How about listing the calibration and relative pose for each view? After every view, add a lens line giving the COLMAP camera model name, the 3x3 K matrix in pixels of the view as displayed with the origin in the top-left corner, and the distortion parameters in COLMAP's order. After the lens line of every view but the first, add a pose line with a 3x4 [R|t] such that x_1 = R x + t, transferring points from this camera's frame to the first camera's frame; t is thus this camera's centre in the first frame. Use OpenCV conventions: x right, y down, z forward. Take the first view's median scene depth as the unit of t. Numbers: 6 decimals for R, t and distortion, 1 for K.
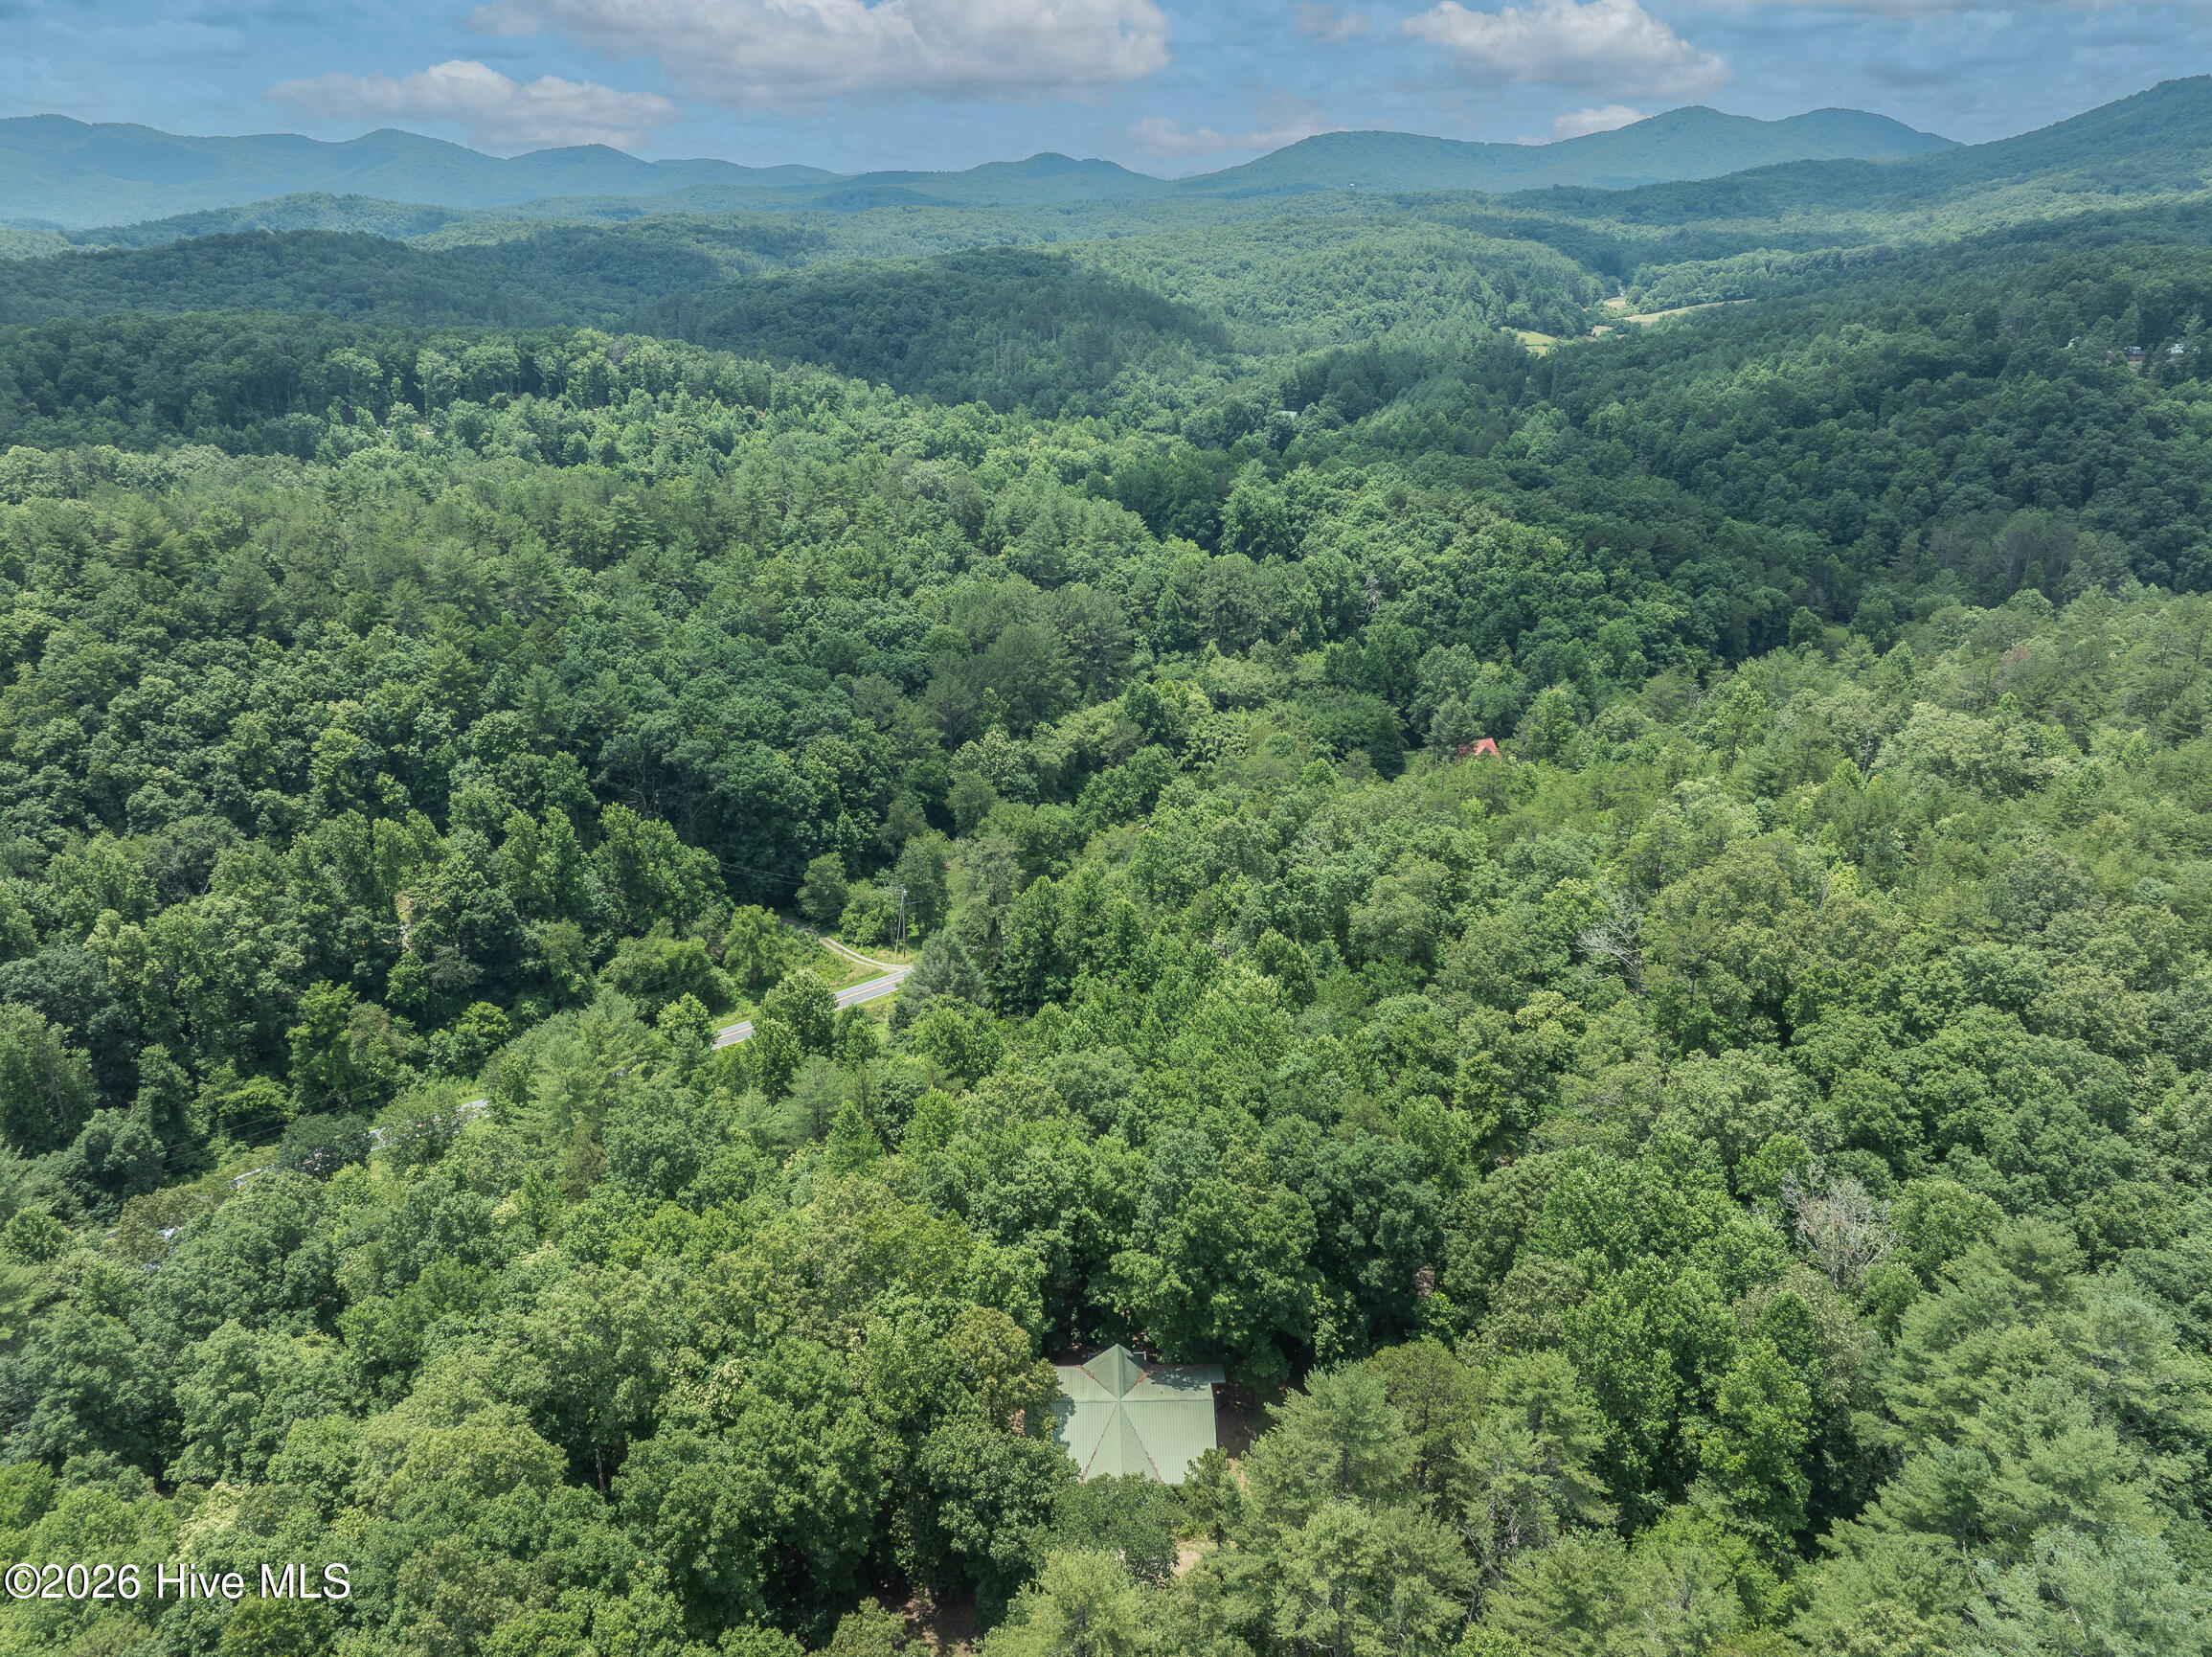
lens RADIAL K [[1580.2, 0, 1106.0], [0, 1580.2, 828.5], [0, 0, 1]] dist [-0.042310, 0.002560]
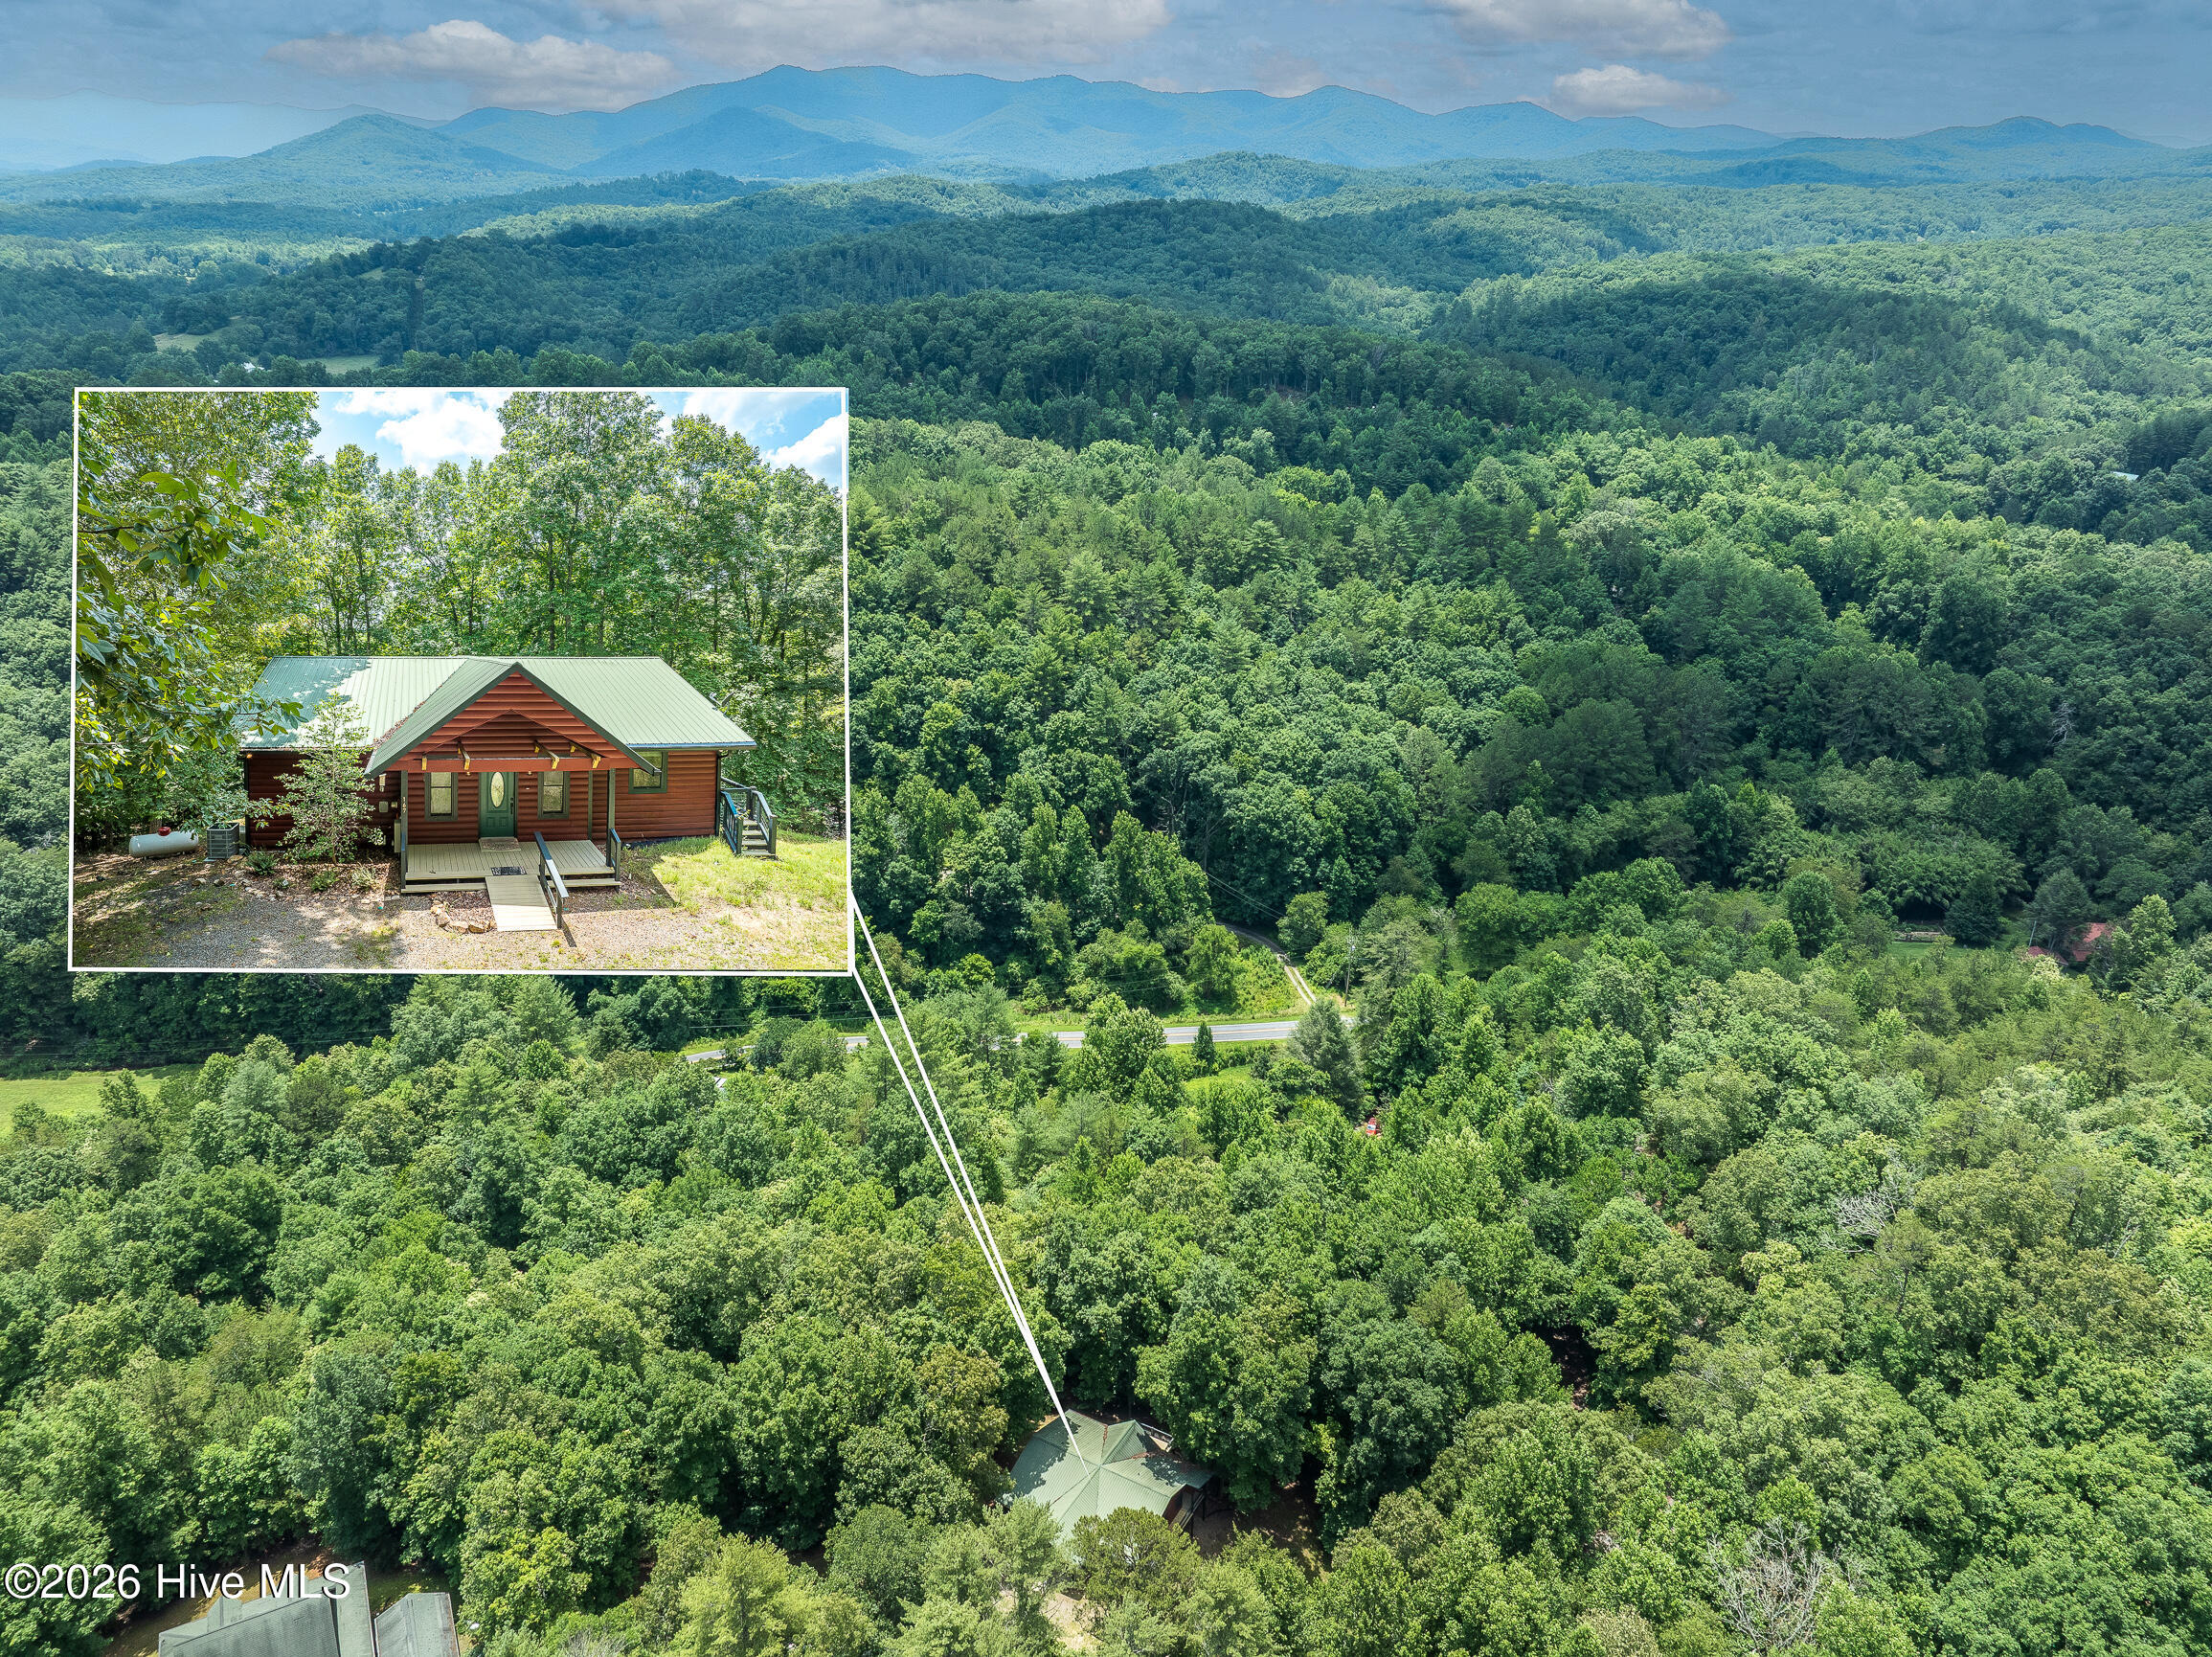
lens RADIAL K [[1580.2, 0, 1106.0], [0, 1580.2, 828.5], [0, 0, 1]] dist [-0.042310, 0.002560]
pose [[0.854134, 0.210894, -0.475373, 0.214178], [-0.196218, 0.977211, 0.080971, -0.089366], [0.481616, 0.024117, 0.876050, -0.015266]]
